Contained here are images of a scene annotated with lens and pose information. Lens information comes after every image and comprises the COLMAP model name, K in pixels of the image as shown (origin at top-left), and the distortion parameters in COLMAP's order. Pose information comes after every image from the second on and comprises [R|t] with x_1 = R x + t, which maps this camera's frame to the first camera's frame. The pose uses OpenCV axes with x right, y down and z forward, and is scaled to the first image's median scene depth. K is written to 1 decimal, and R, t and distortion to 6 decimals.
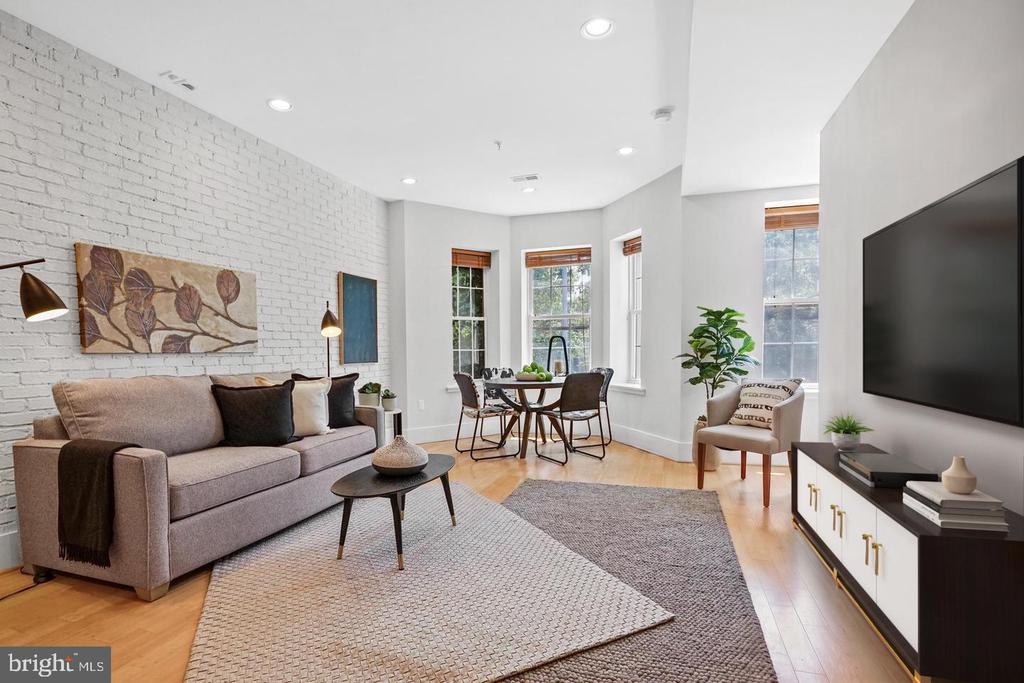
lens RADIAL K [[500.7, 0, 512.5], [0, 500.7, 353.6], [0, 0, 1]] dist [-0.000061, 0.000282]
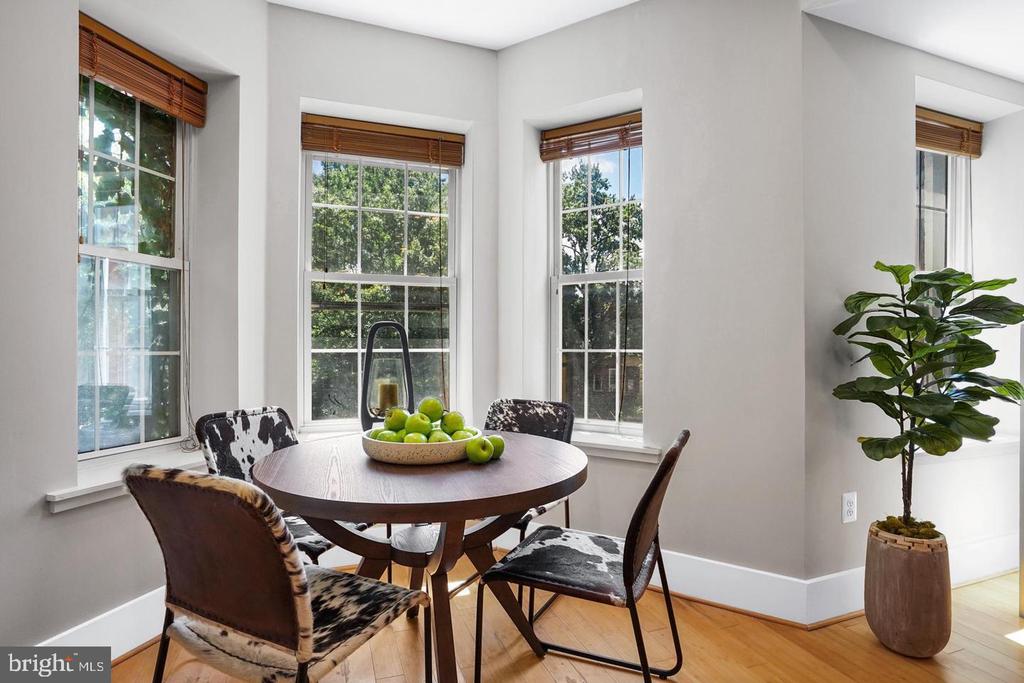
lens RADIAL K [[542.7, 0, 512.0], [0, 542.7, 341.5], [0, 0, 1]] dist [-0.004006, -0.001369]
pose [[0.805741, 0.028499, 0.591582, -0.095001], [-0.019273, 0.999574, -0.021904, -0.011109], [-0.591954, 0.006247, 0.805947, 0.571871]]
